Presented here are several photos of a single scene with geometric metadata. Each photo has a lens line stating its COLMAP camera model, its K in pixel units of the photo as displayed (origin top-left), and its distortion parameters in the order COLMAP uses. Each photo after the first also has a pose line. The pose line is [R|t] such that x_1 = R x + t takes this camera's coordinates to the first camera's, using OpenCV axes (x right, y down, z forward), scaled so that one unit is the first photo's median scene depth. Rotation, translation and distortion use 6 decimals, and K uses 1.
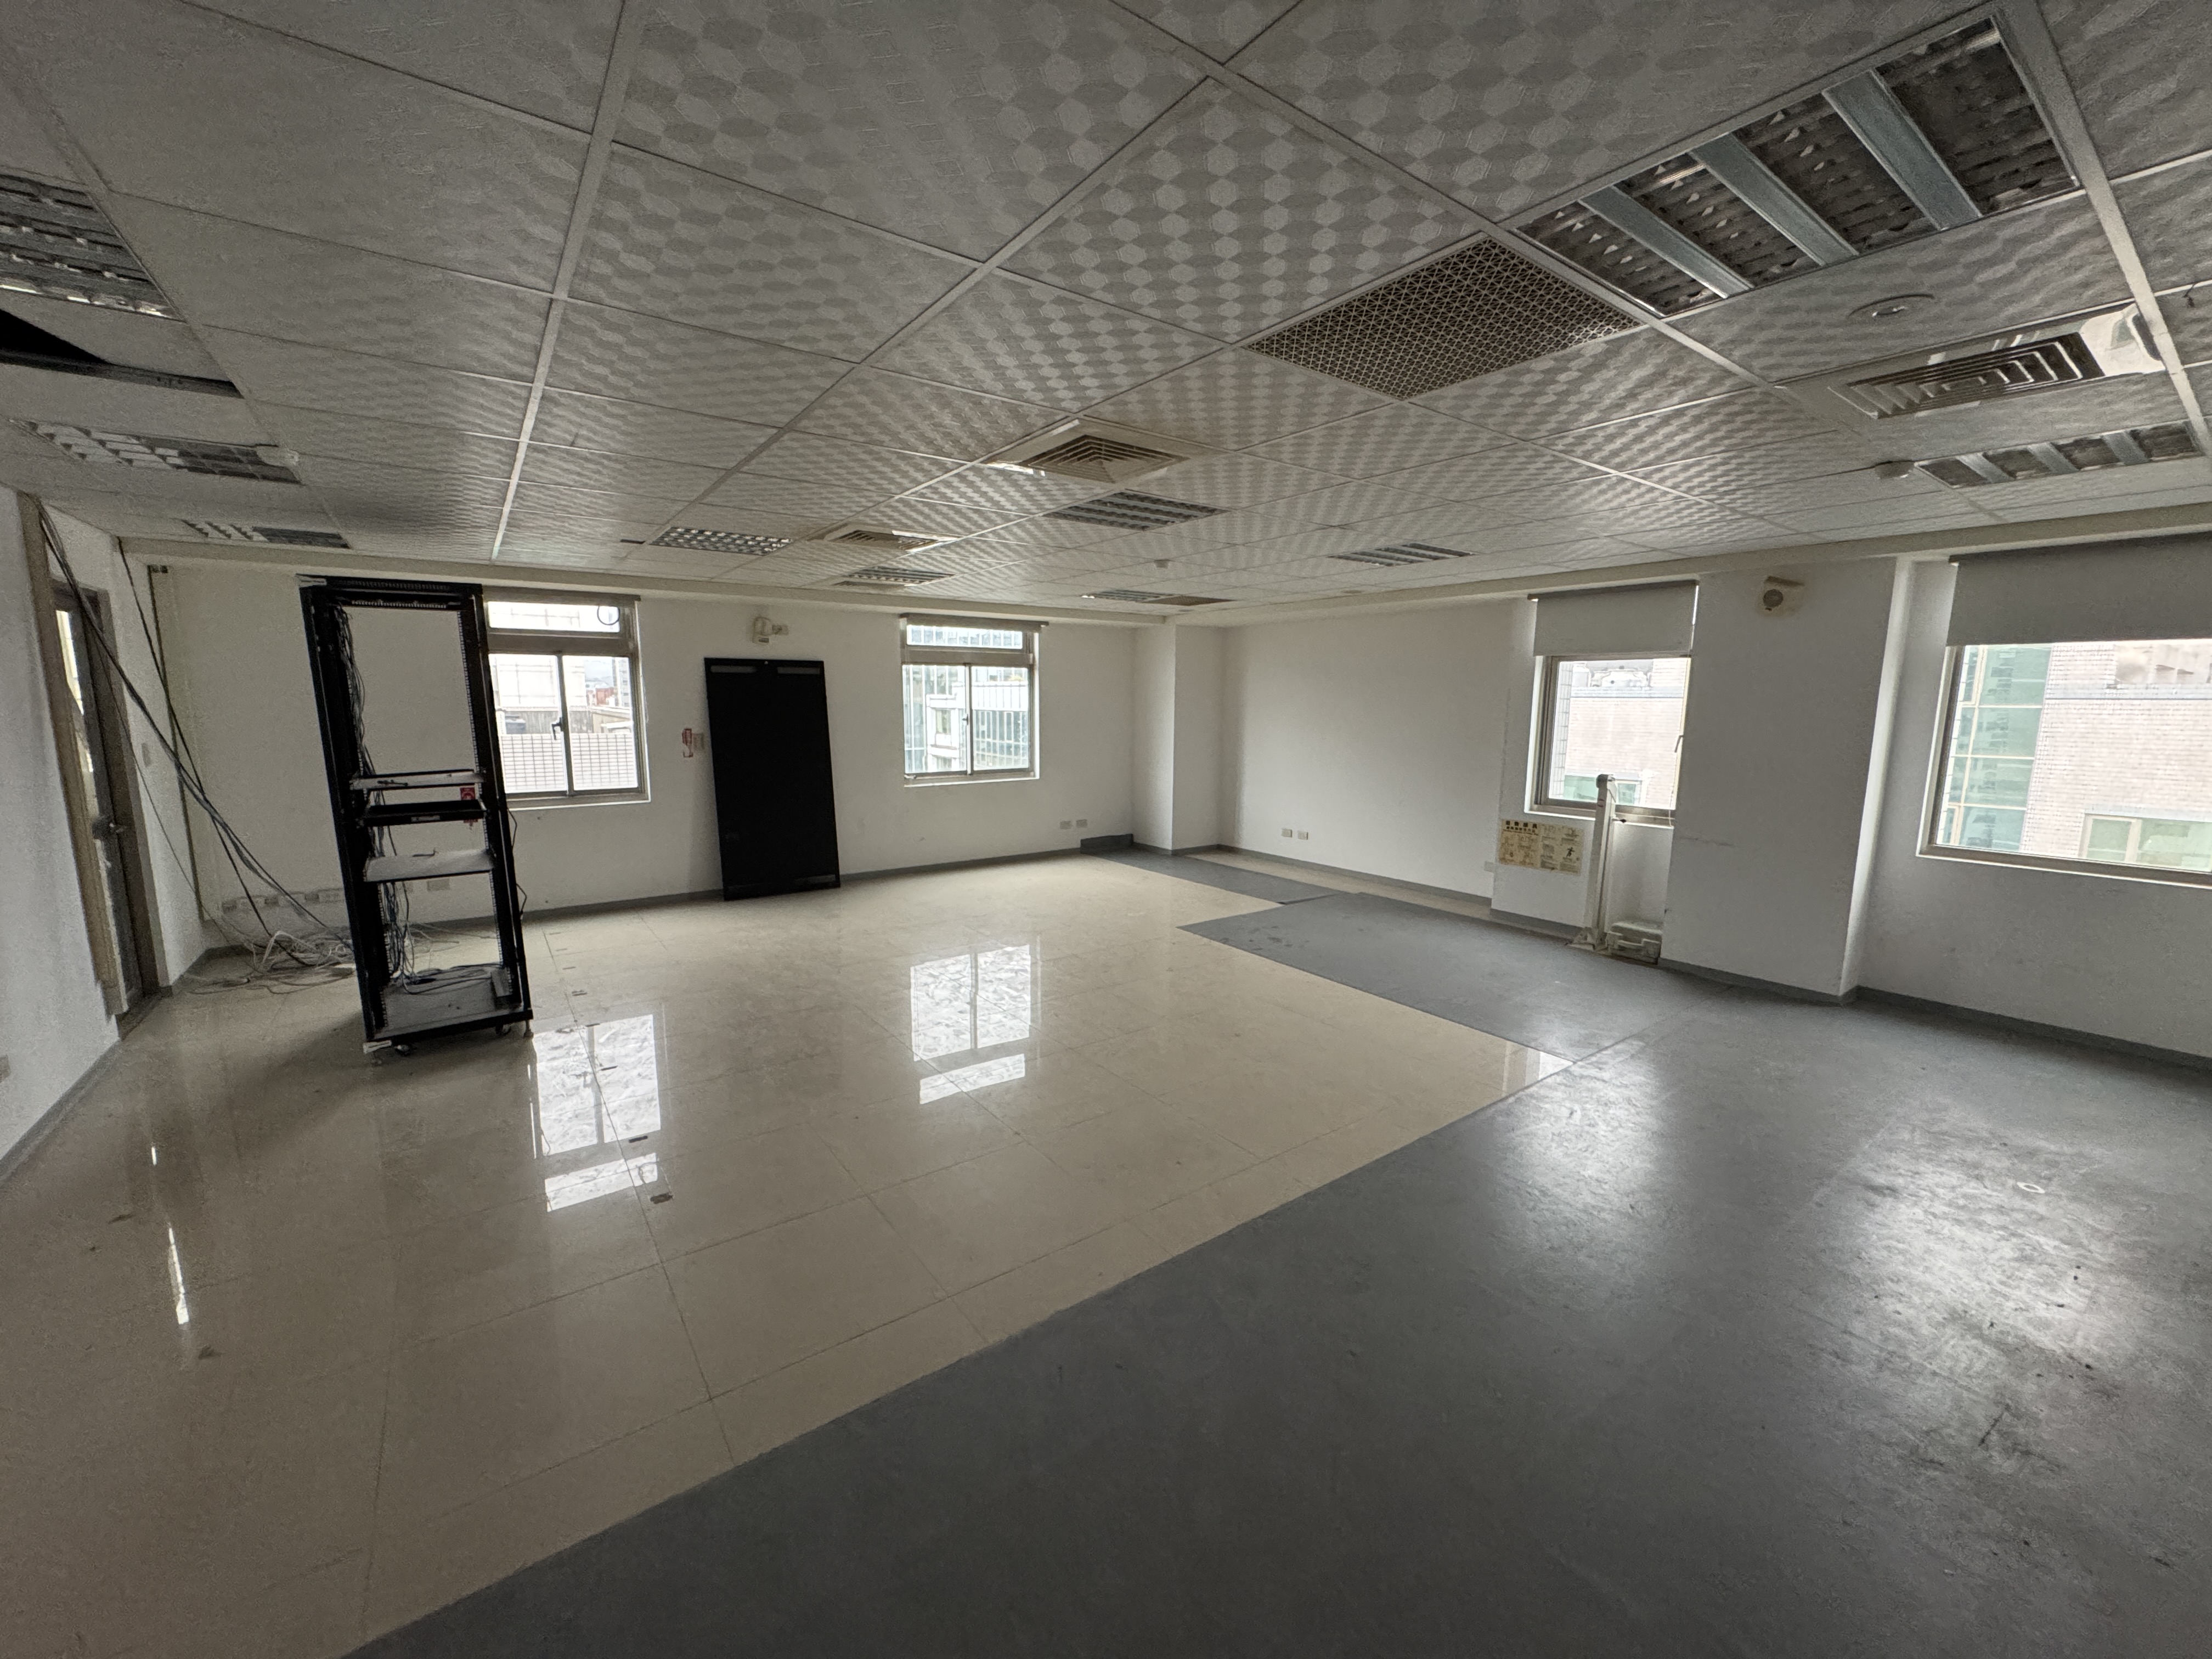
lens RADIAL K [[888.5, 0, 1106.0], [0, 888.5, 829.5], [0, 0, 1]] dist [0.001528, 0.000166]
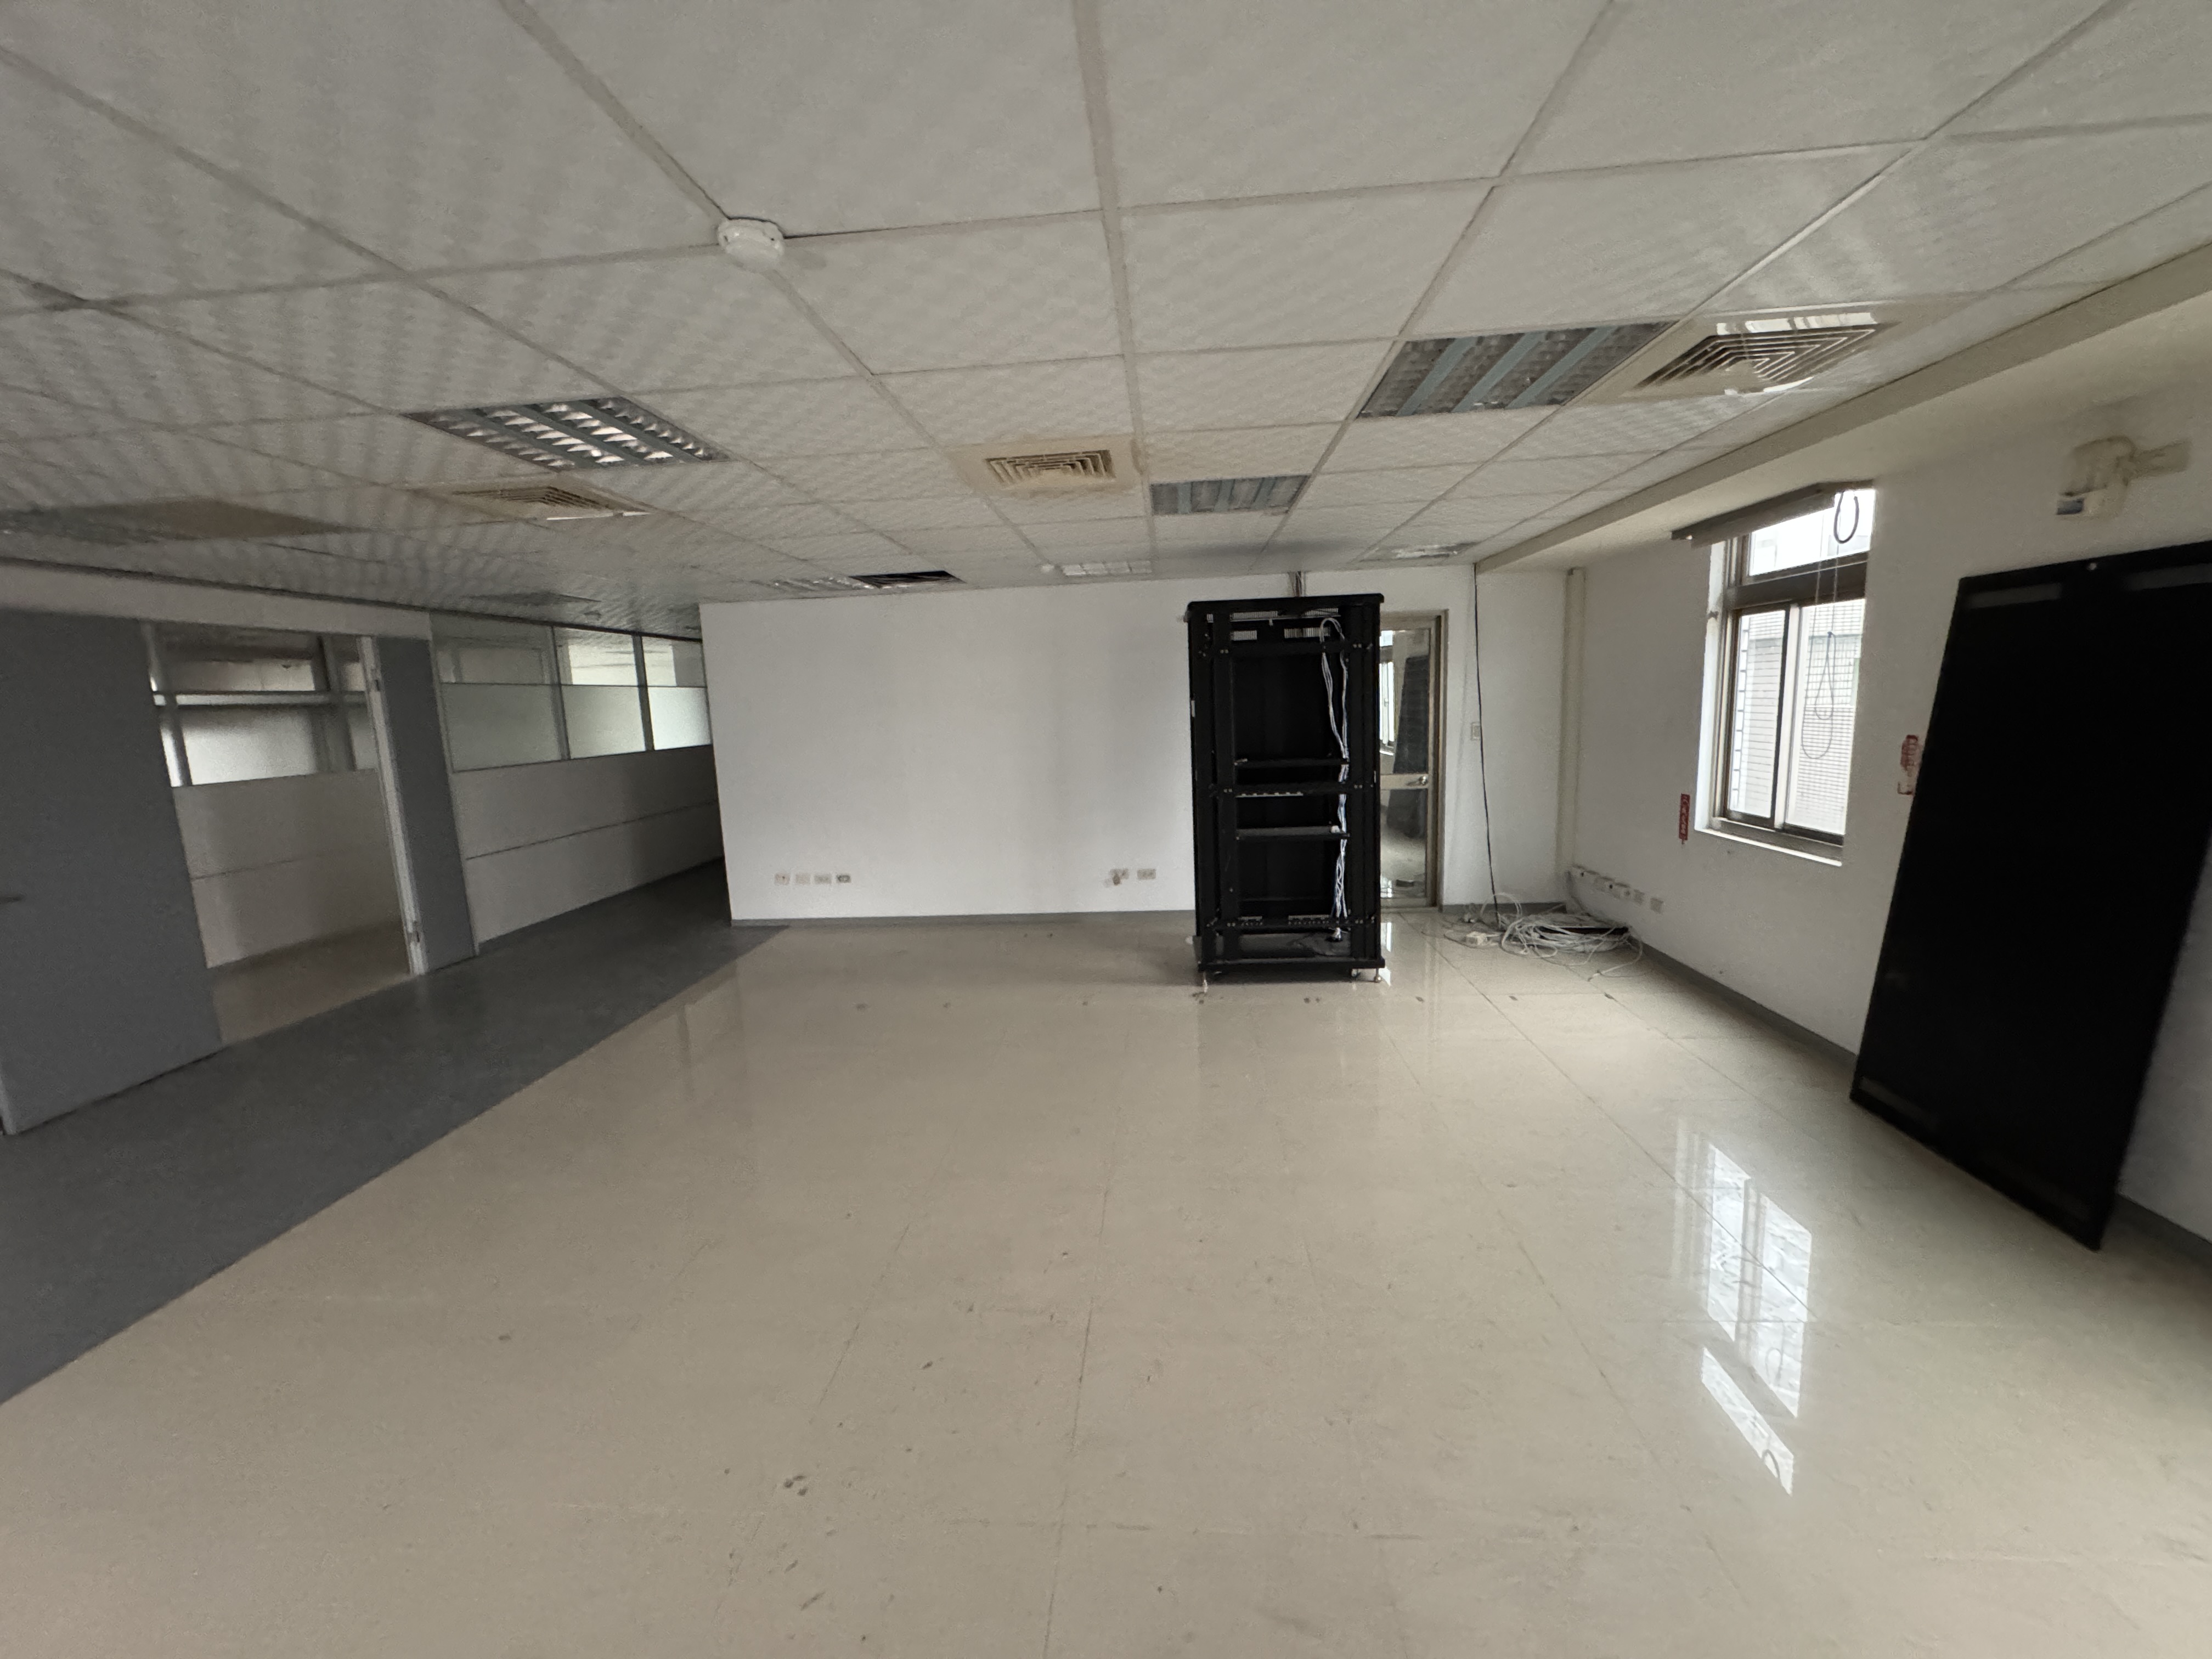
lens RADIAL K [[888.5, 0, 1106.0], [0, 888.5, 829.5], [0, 0, 1]] dist [0.001528, 0.000166]
pose [[-0.653246, 0.130422, -0.745828, 0.188495], [-0.075513, 0.968919, 0.235572, -0.154942], [0.753370, 0.210207, -0.623094, 1.055207]]
